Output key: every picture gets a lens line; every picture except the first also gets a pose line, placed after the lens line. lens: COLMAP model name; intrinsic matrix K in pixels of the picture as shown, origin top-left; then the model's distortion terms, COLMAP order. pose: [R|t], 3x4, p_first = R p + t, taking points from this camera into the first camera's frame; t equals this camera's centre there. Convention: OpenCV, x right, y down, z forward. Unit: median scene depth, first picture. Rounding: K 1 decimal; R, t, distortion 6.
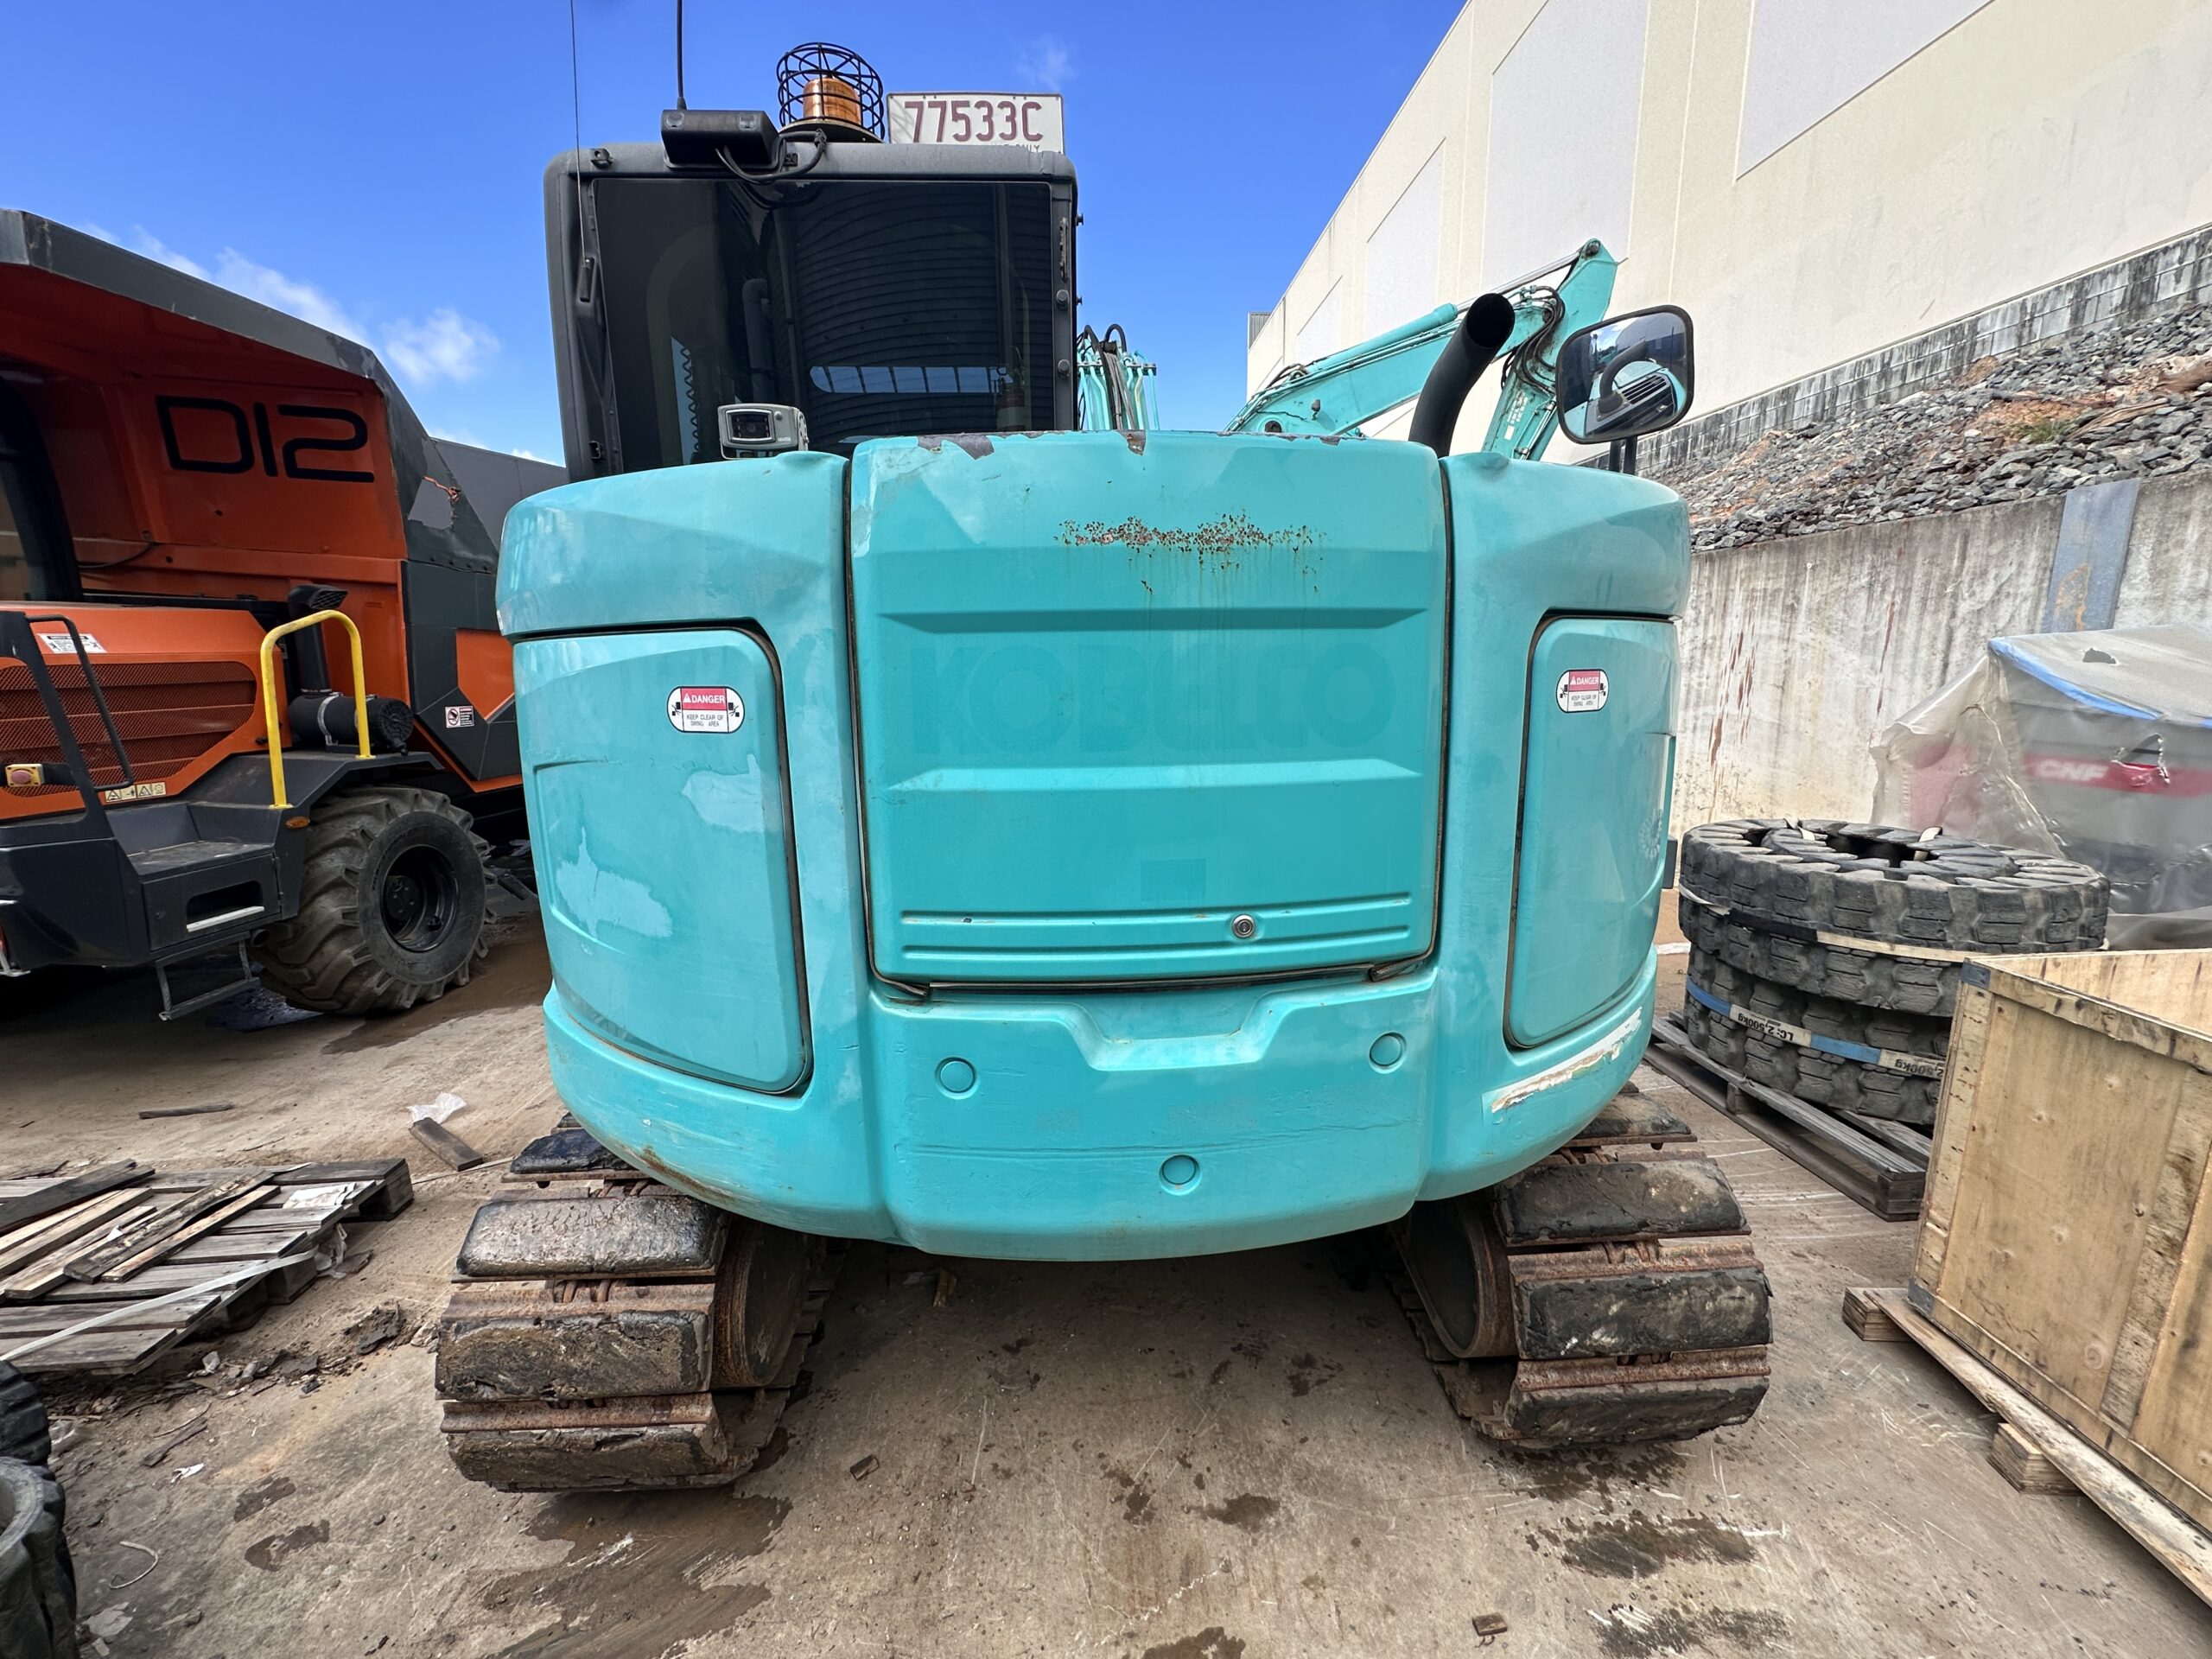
lens RADIAL K [[880.3, 0, 1105.2], [0, 880.3, 836.5], [0, 0, 1]] dist [-0.002520, 0.000264]
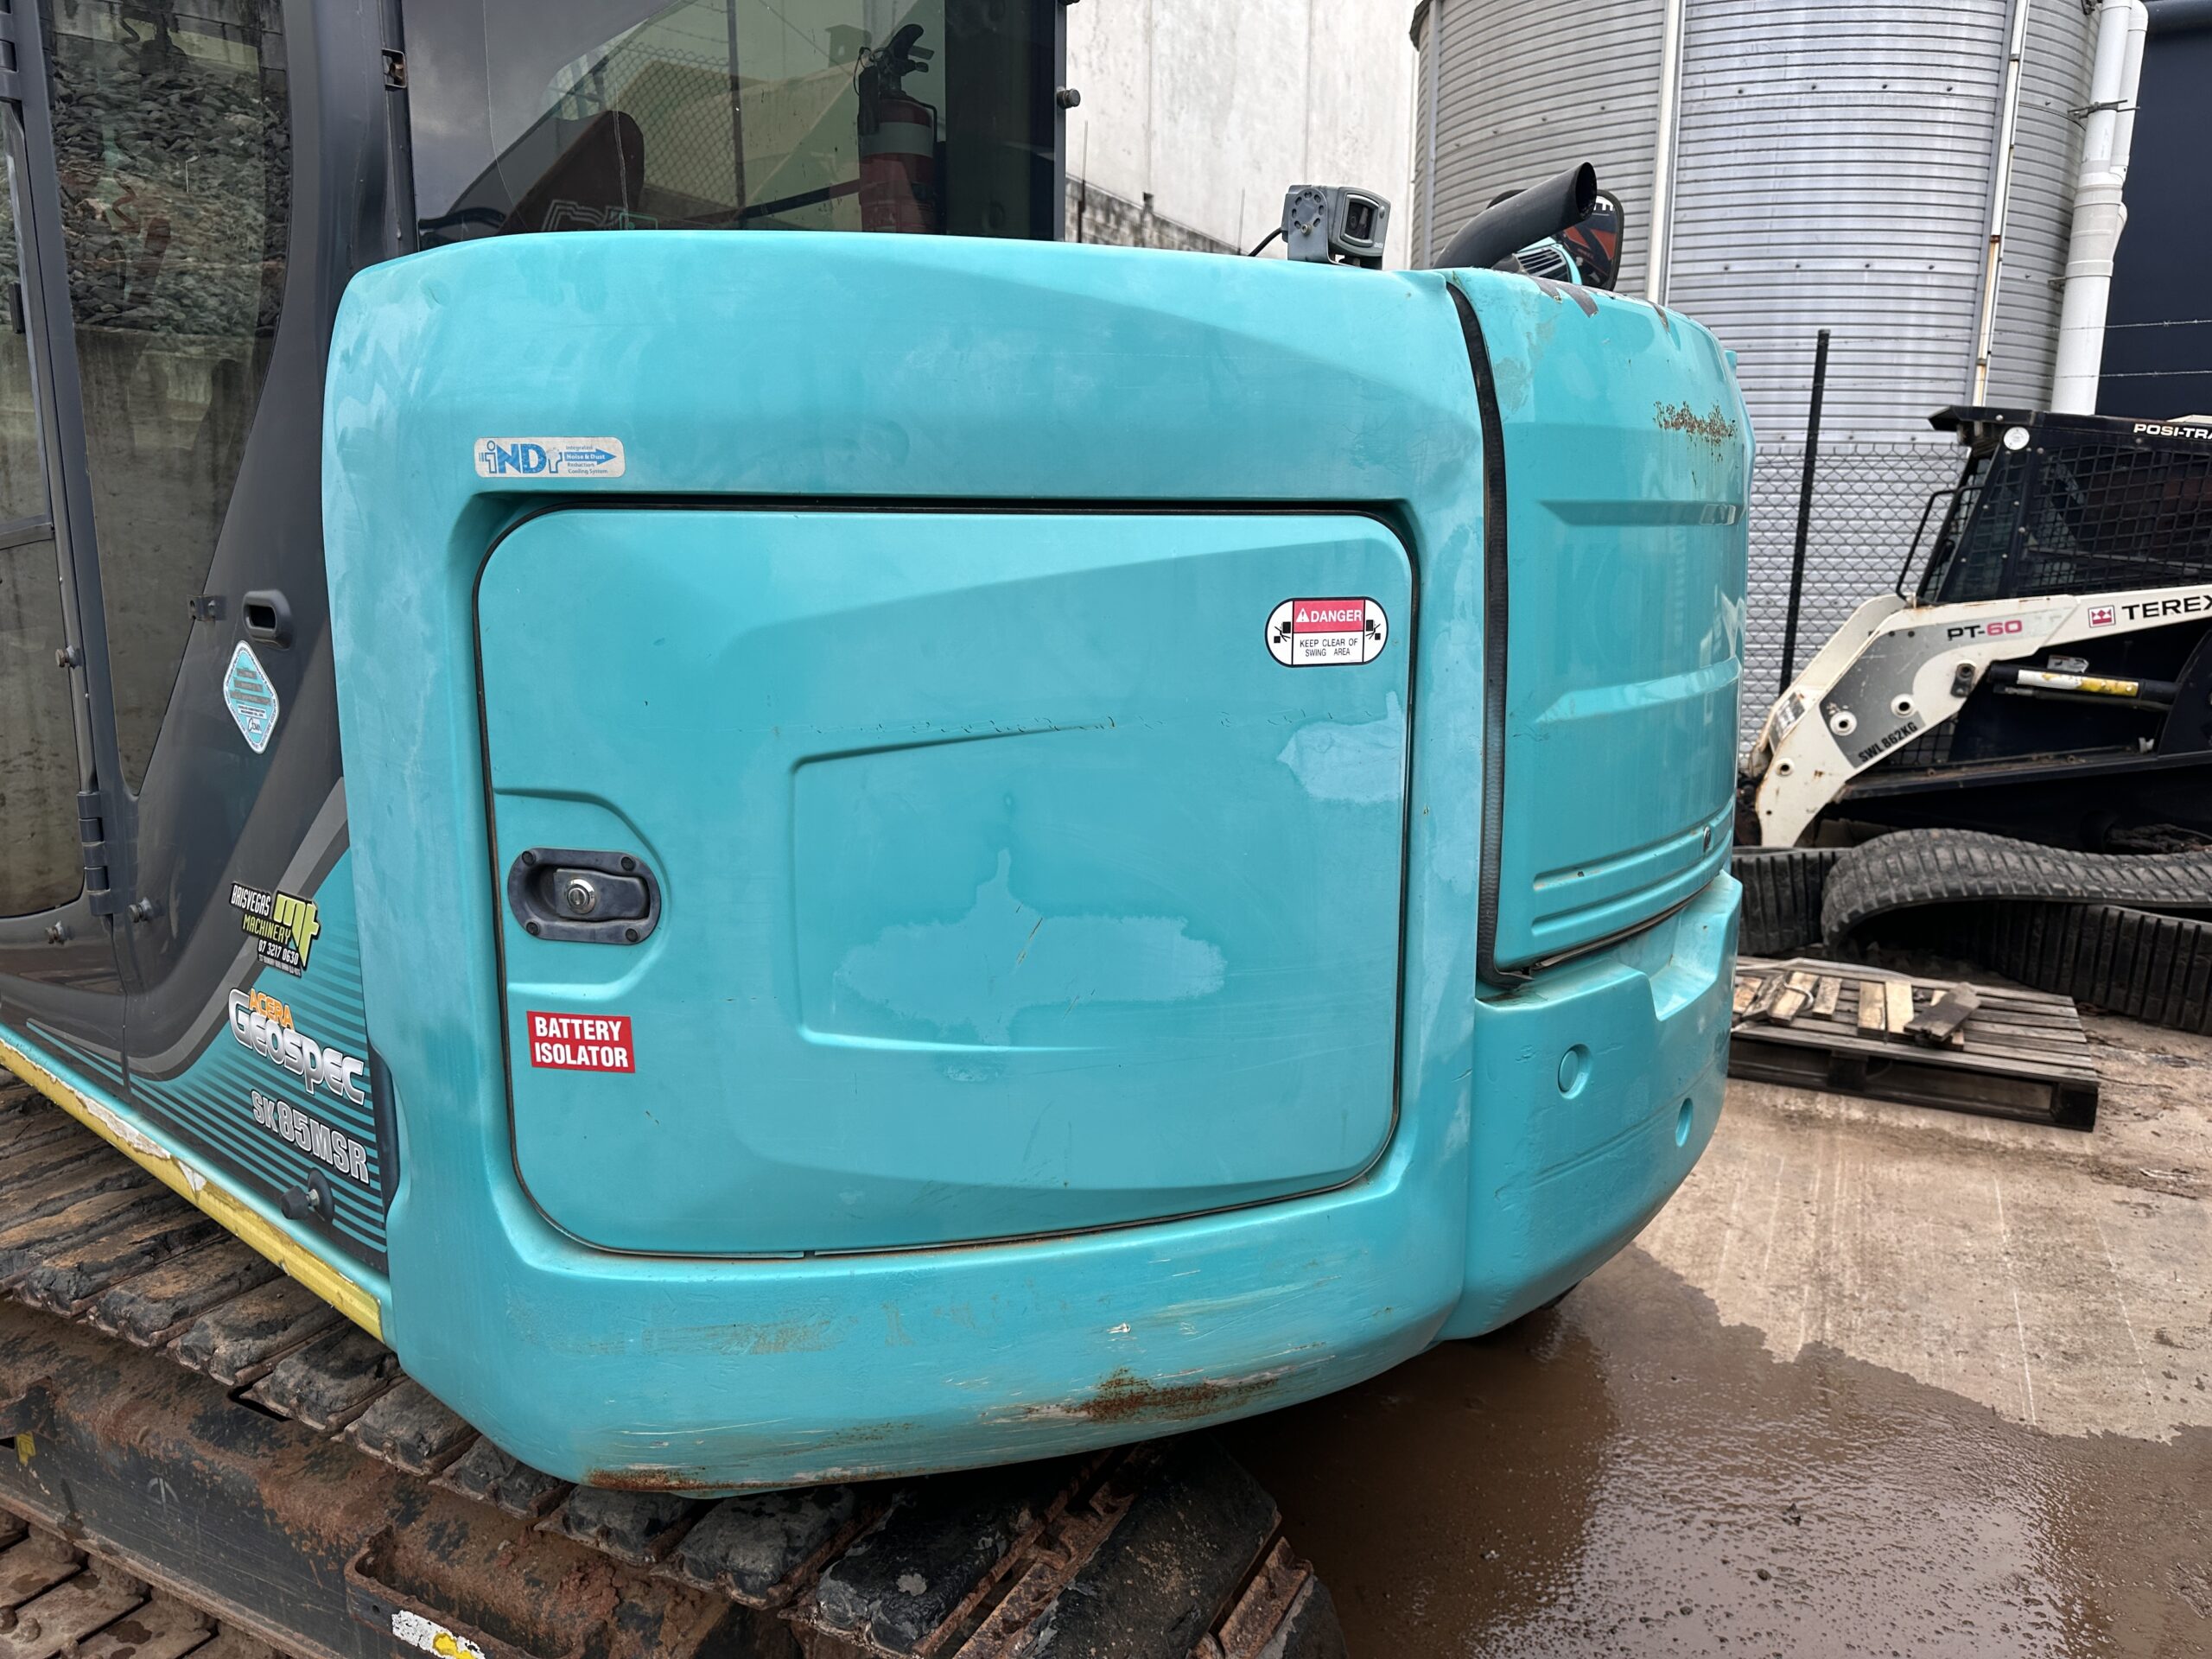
lens RADIAL K [[1547.3, 0, 1123.8], [0, 1547.3, 825.6], [0, 0, 1]] dist [0.058133, -0.061992]
pose [[0.671491, -0.127448, 0.729970, -0.357505], [0.126646, 0.990343, 0.056407, -0.020468], [-0.730110, 0.054571, 0.681148, 0.075620]]
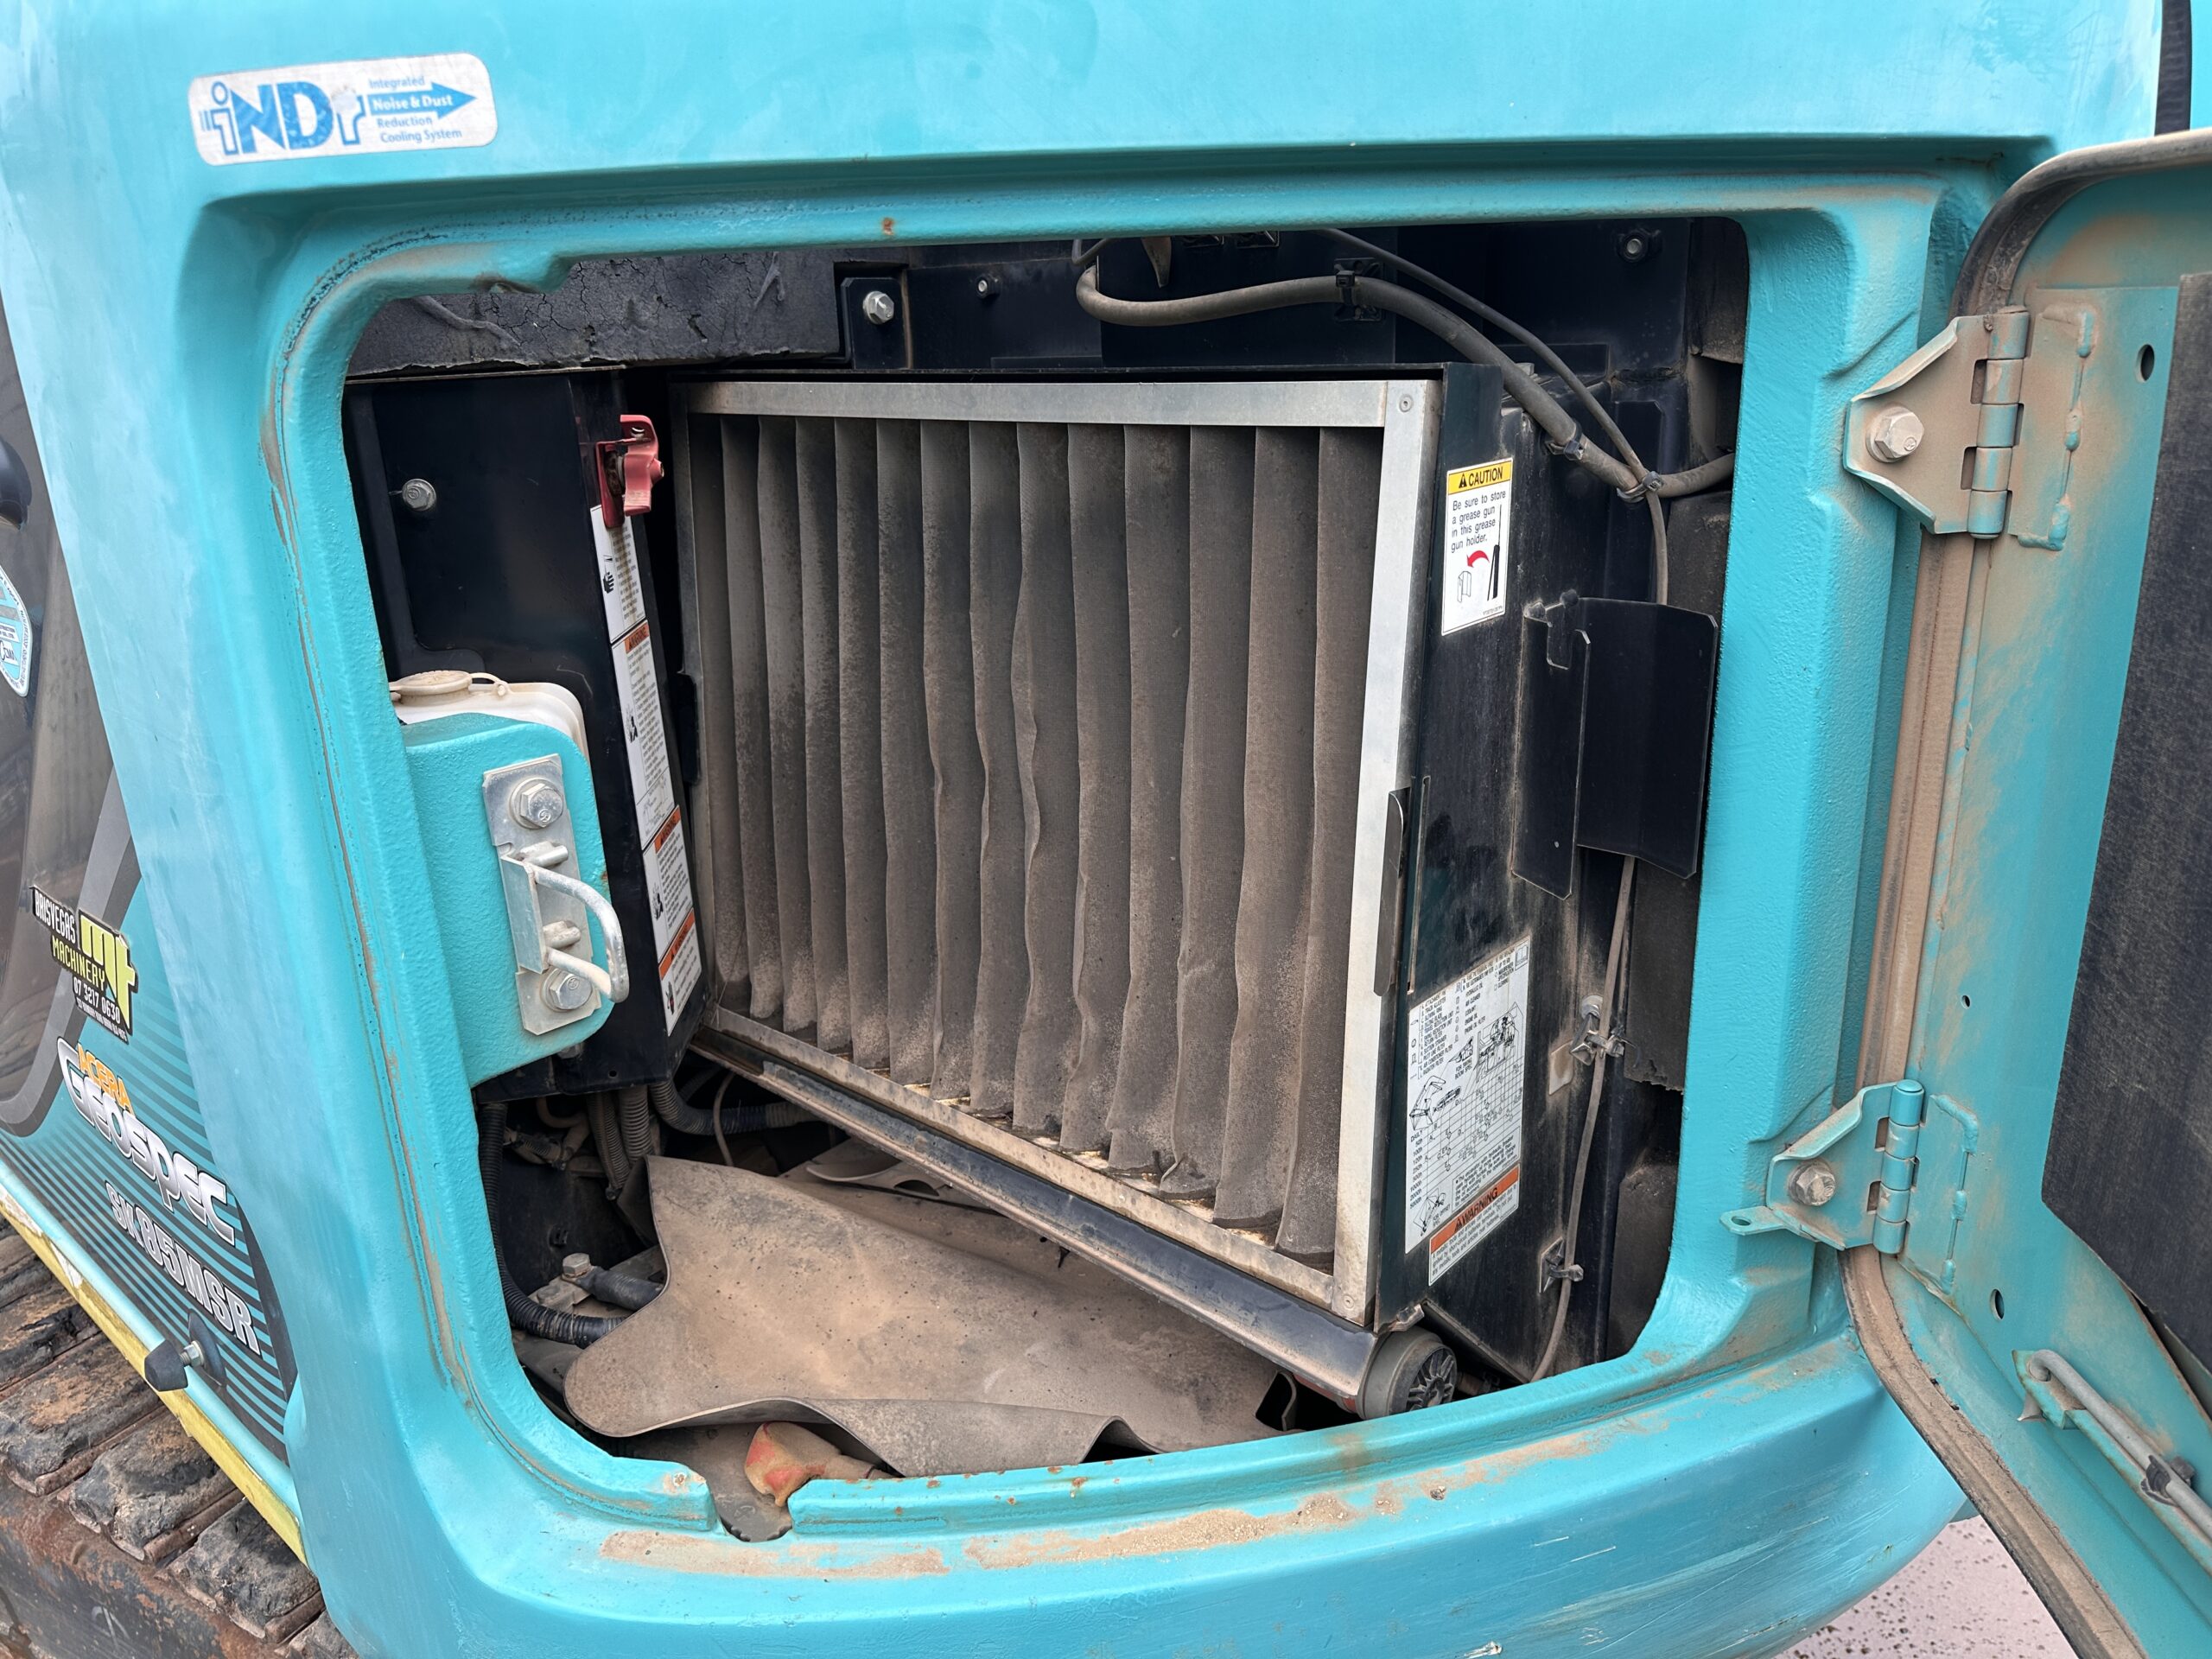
lens RADIAL K [[1547.3, 0, 1099.8], [0, 1547.3, 847.6], [0, 0, 1]] dist [0.058133, -0.061992]
pose [[0.693173, -0.247177, 0.677063, -0.279198], [0.169127, 0.968912, 0.180572, -0.034811], [-0.700647, -0.010658, 0.713428, 0.190598]]
